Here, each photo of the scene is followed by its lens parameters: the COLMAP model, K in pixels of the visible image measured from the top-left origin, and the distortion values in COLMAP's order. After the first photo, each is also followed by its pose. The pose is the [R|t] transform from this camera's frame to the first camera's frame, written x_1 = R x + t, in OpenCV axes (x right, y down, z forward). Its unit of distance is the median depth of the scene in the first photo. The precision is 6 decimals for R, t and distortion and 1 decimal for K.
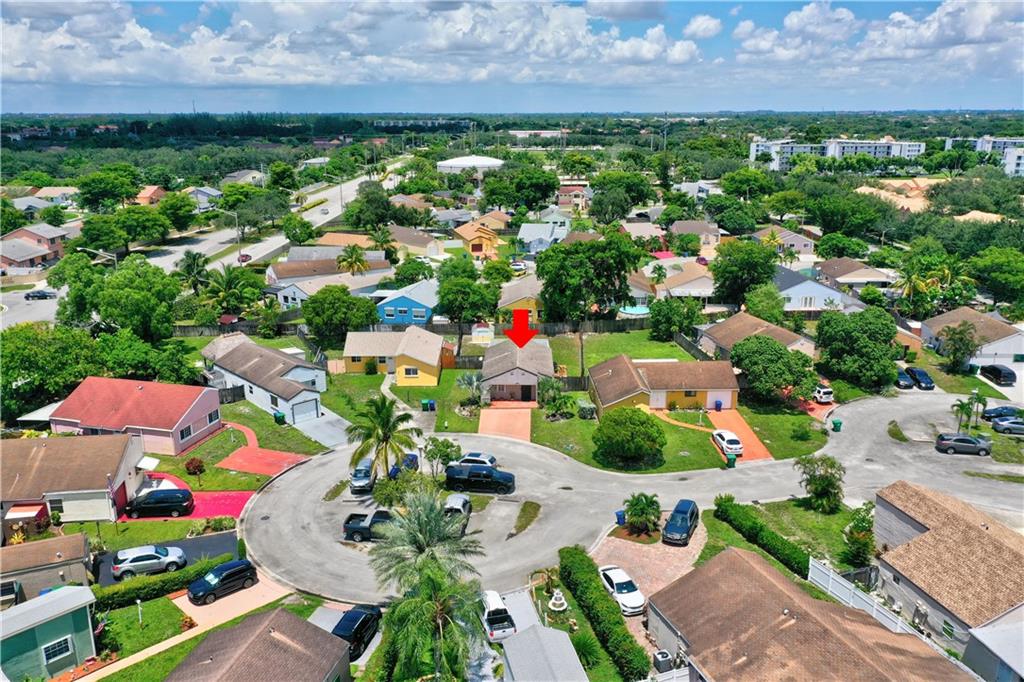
lens RADIAL K [[850.9, 0, 515.7], [0, 850.9, 343.1], [0, 0, 1]] dist [0.007801, -0.000914]
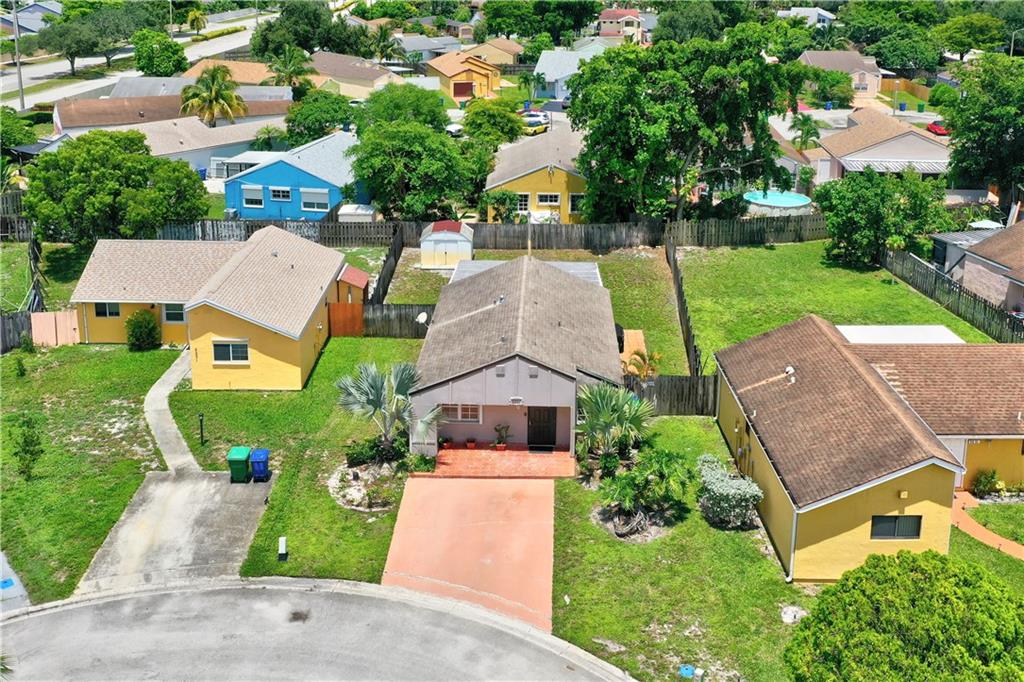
lens RADIAL K [[1062.1, 0, 533.4], [0, 1062.1, 249.8], [0, 0, 1]] dist [0.062266, 0.000000]
pose [[0.999885, 0.015152, -0.000593, 0.006249], [-0.015150, 0.999877, 0.004099, -0.011722], [0.000655, -0.004089, 0.999991, 0.442056]]
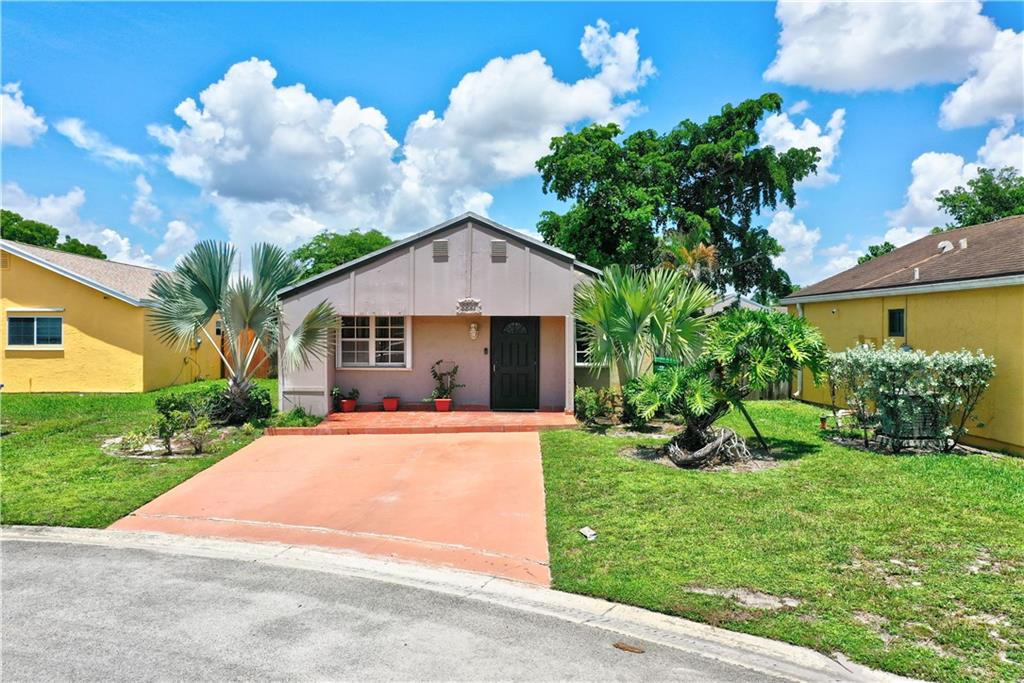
lens RADIAL K [[850.9, 0, 520.5], [0, 850.9, 336.6], [0, 0, 1]] dist [0.007801, -0.000914]
pose [[0.999889, 0.003457, 0.014481, 0.008330], [0.000319, 0.967475, -0.252967, 0.078708], [-0.014885, 0.252943, 0.967367, 0.628754]]
